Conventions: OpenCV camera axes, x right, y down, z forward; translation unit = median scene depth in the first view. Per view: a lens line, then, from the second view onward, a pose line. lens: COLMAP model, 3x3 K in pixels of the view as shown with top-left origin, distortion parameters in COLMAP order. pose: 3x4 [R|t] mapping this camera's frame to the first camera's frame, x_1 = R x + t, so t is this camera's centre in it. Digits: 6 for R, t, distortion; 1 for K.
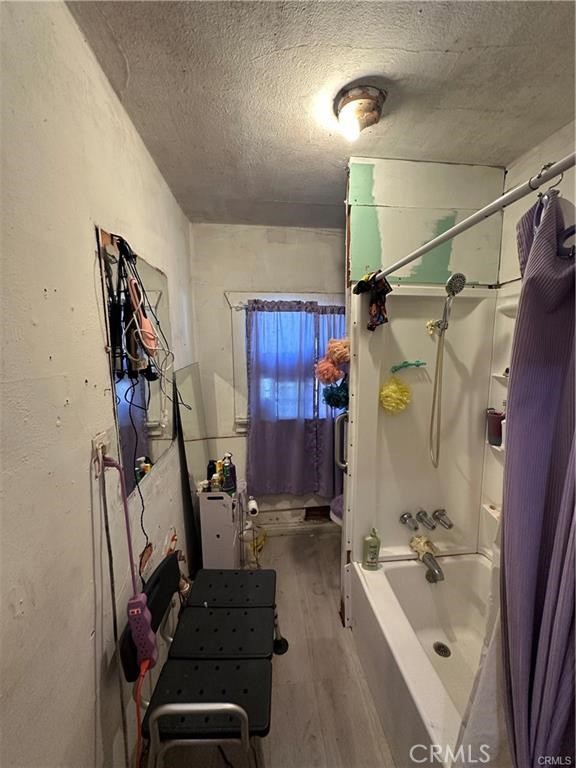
lens RADIAL K [[305.4, 0, 288.0], [0, 305.4, 384.0], [0, 0, 1]] dist [-0.004972, 0.000554]
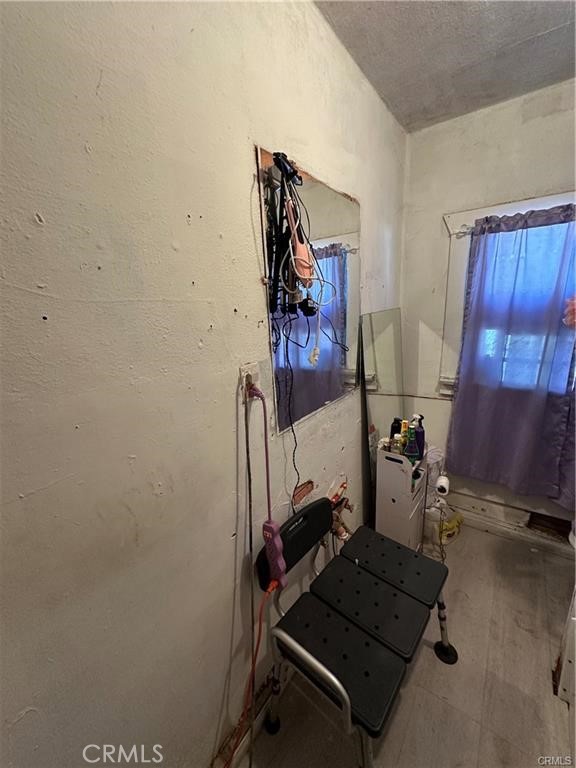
lens RADIAL K [[305.4, 0, 288.0], [0, 305.4, 384.0], [0, 0, 1]] dist [-0.004972, 0.000554]
pose [[0.744820, 0.138444, -0.652745, 0.079288], [-0.048317, 0.986861, 0.154175, 0.030041], [0.665514, -0.083294, 0.741724, 0.141274]]
